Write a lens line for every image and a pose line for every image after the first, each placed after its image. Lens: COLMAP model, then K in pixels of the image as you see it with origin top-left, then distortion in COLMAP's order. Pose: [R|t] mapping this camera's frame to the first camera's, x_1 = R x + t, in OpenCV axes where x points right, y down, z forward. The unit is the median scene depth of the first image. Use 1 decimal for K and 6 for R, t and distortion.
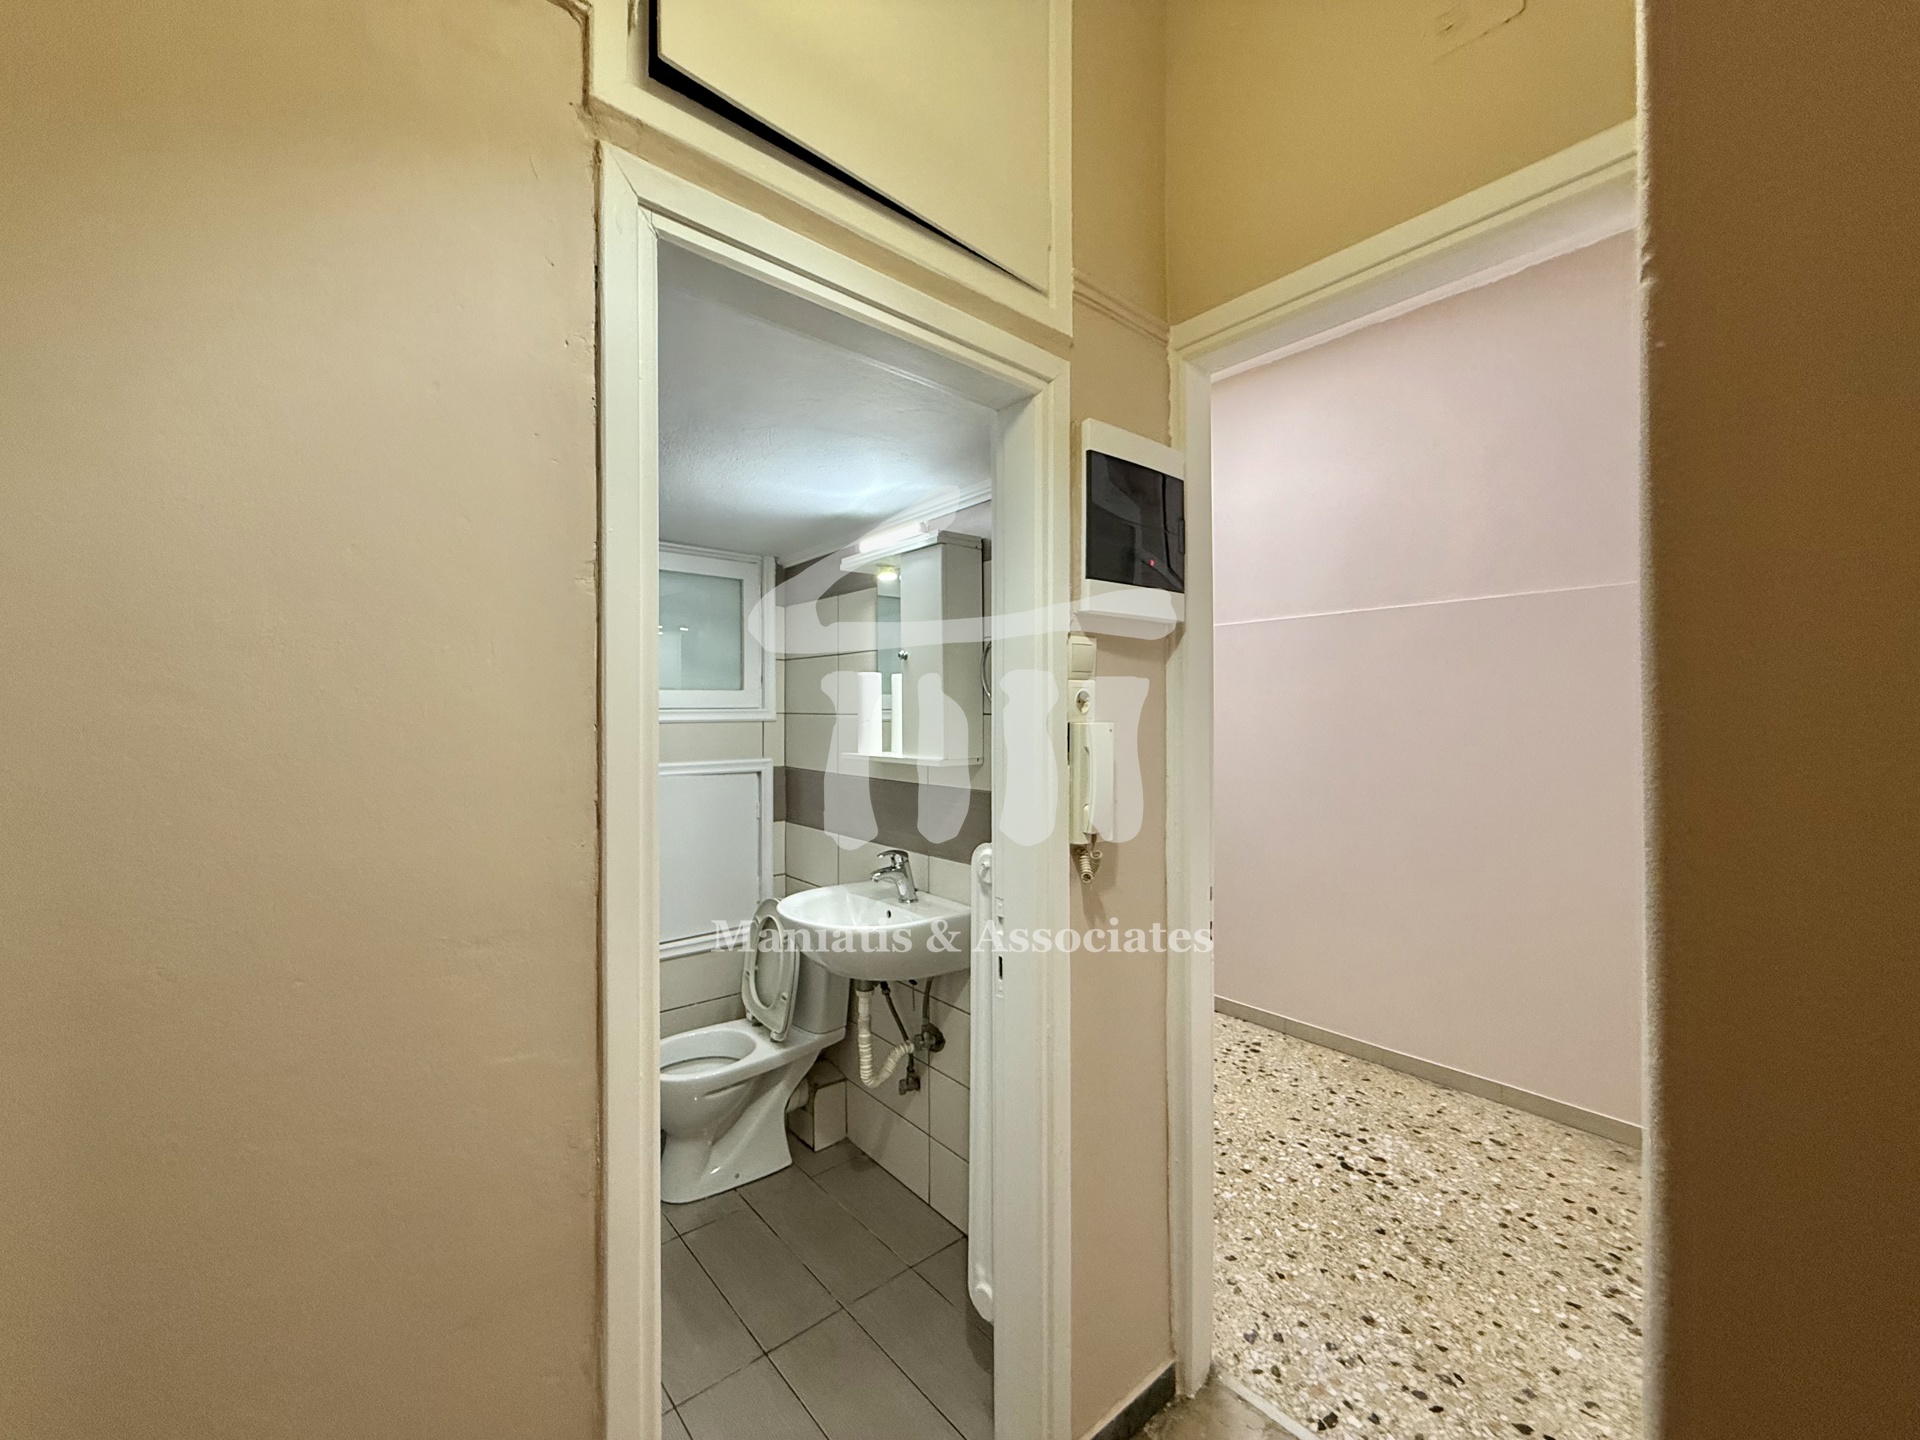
lens RADIAL K [[764.6, 0, 955.5], [0, 764.6, 716.2], [0, 0, 1]] dist [-0.001290, 0.000569]
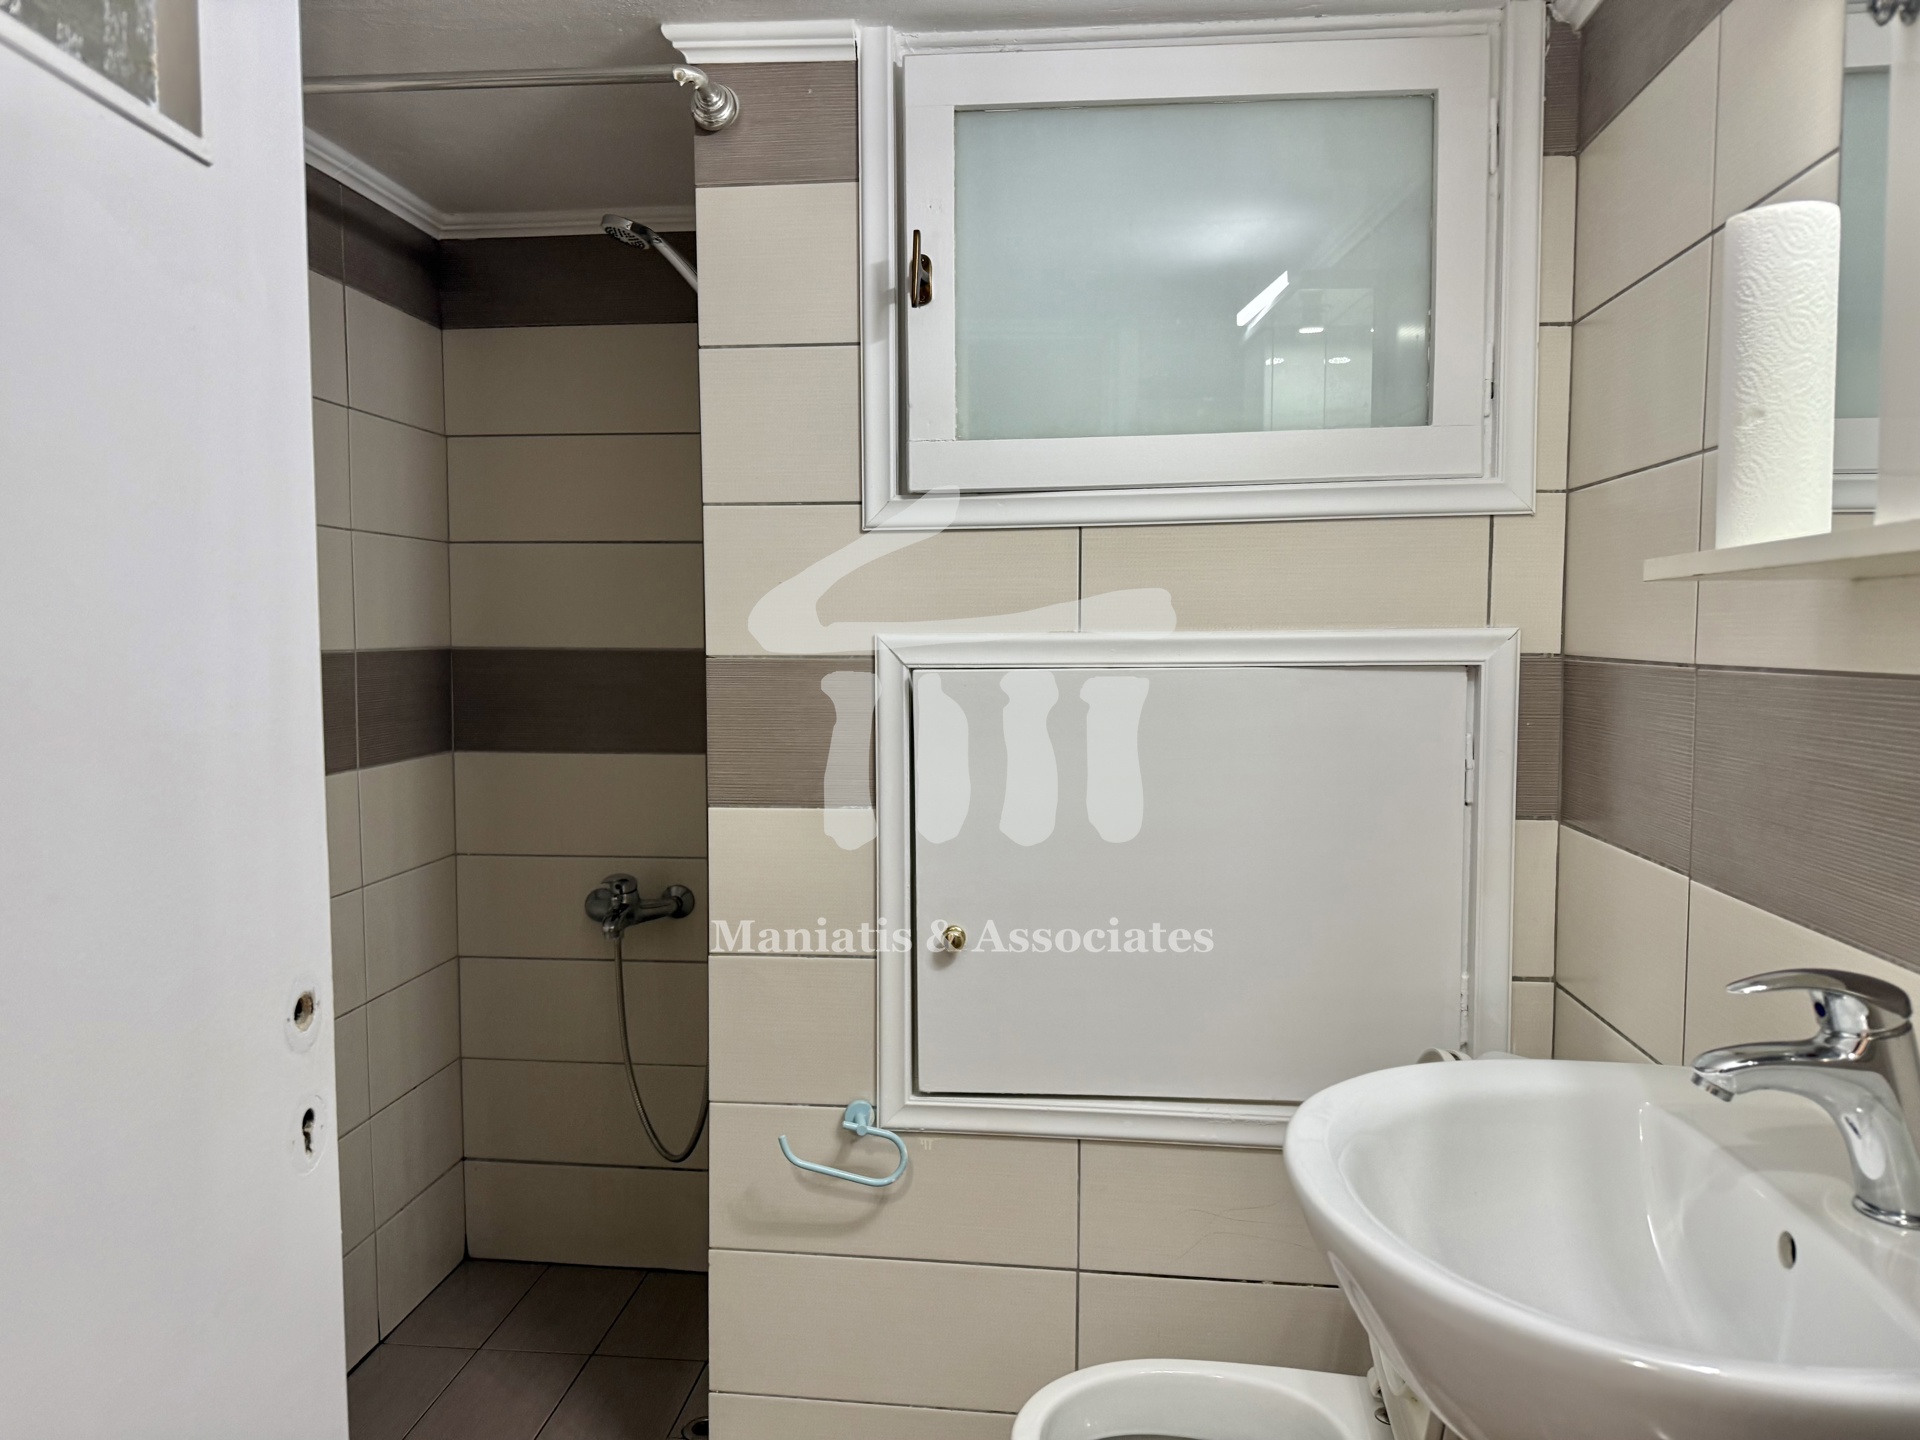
lens RADIAL K [[1343.7, 0, 952.9], [0, 1343.7, 729.3], [0, 0, 1]] dist [0.059059, -0.084342]
pose [[0.687182, 0.047838, -0.724909, 0.022880], [-0.001231, 0.997905, 0.064688, 0.074626], [0.726484, -0.043560, 0.685801, 0.509496]]
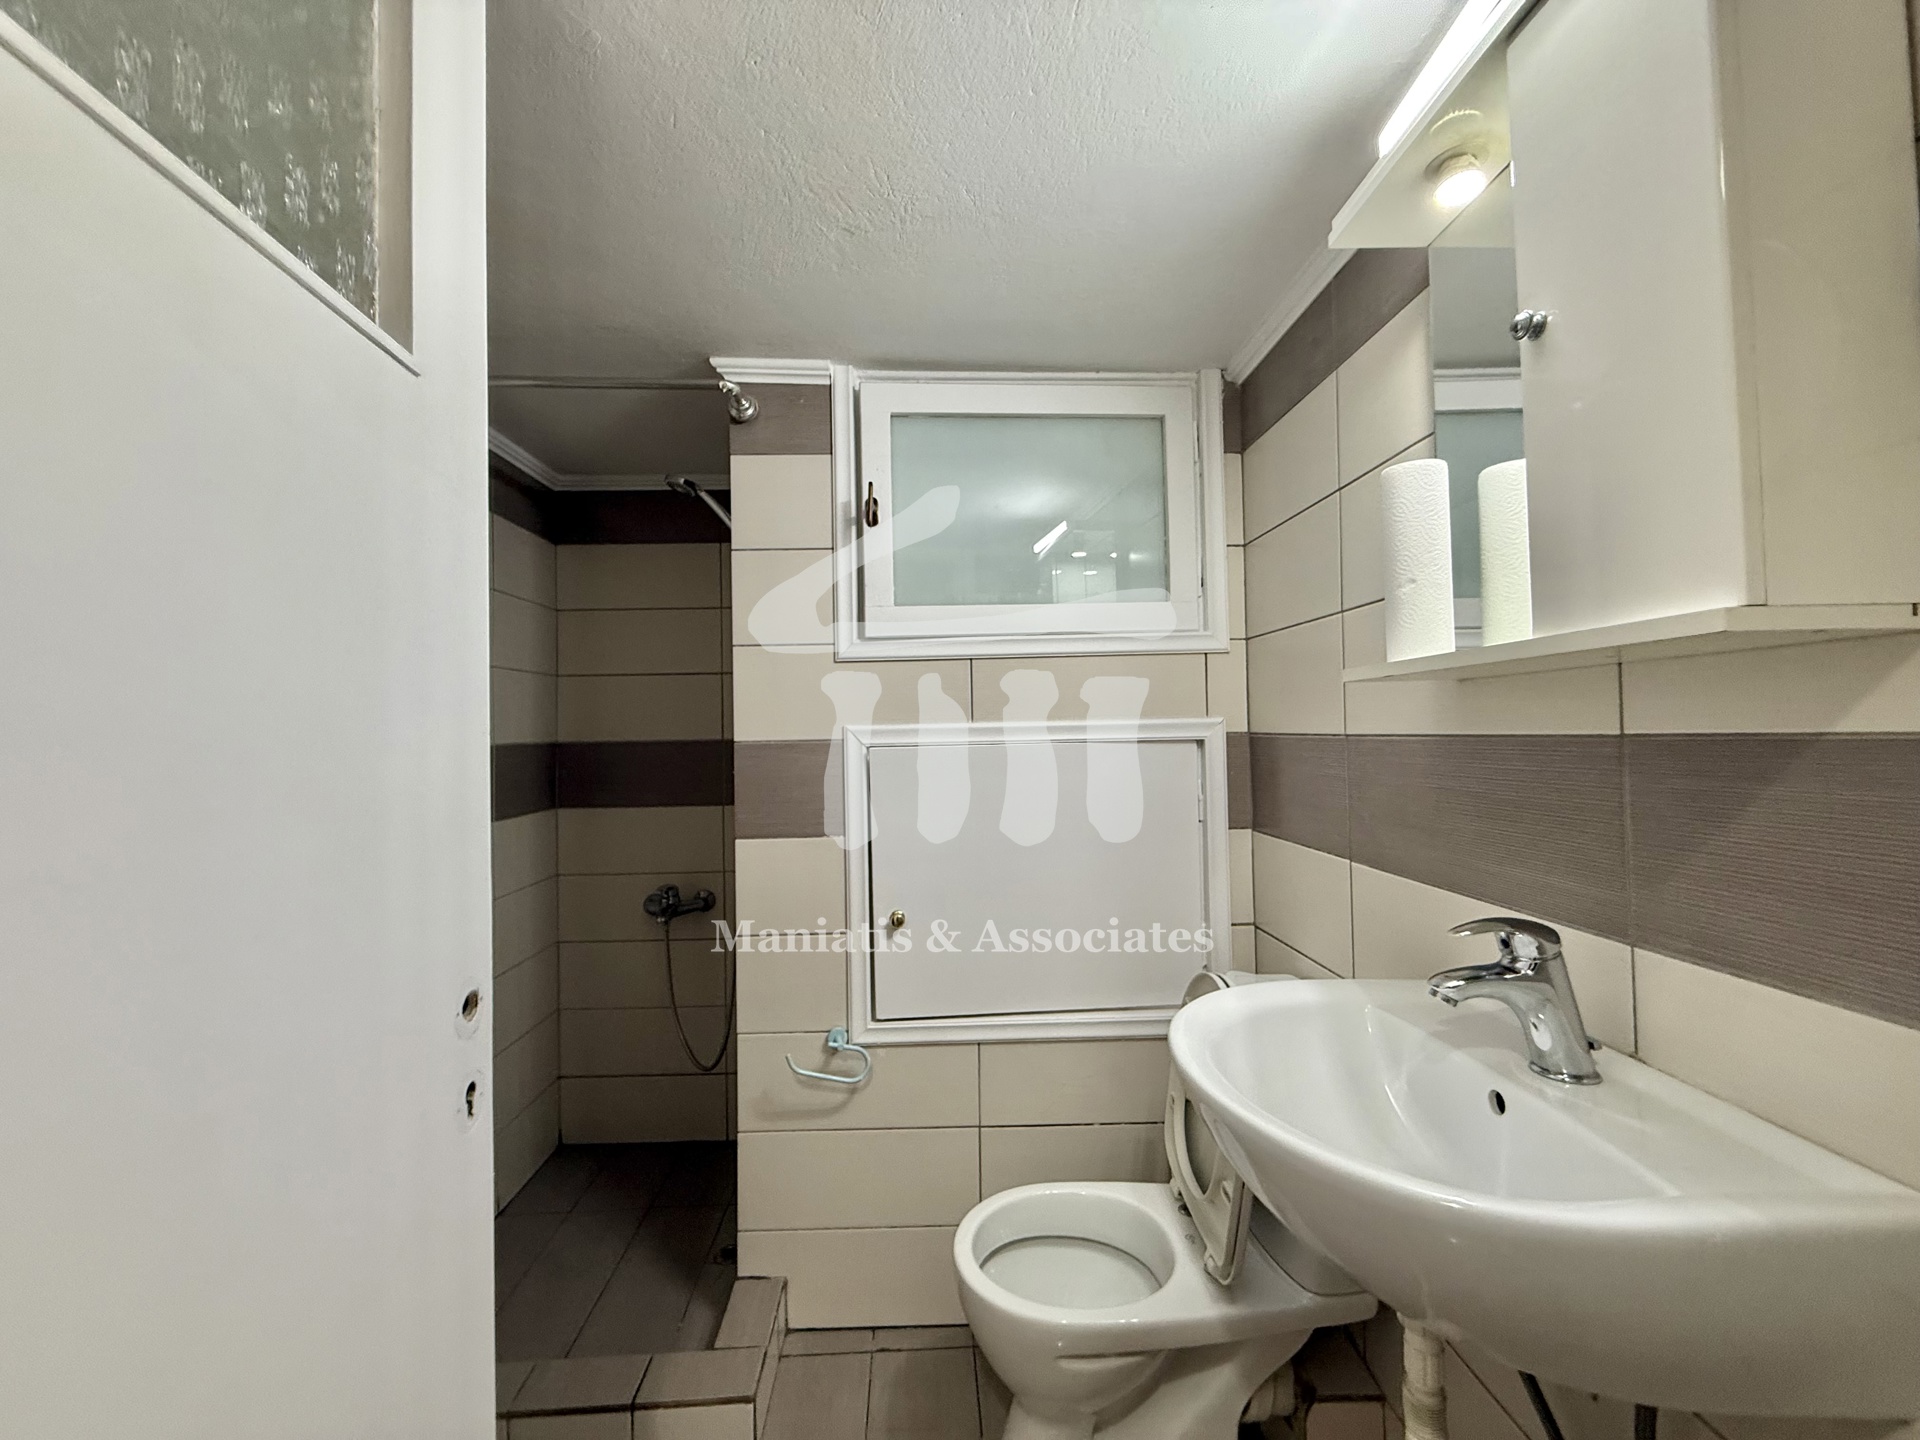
lens RADIAL K [[759.2, 0, 953.1], [0, 759.2, 720.1], [0, 0, 1]] dist [-0.002670, -0.000562]
pose [[0.782859, -0.027057, -0.621610, -0.056623], [0.015853, 0.999597, -0.023545, 0.081763], [0.621997, 0.008578, 0.782973, 0.525291]]
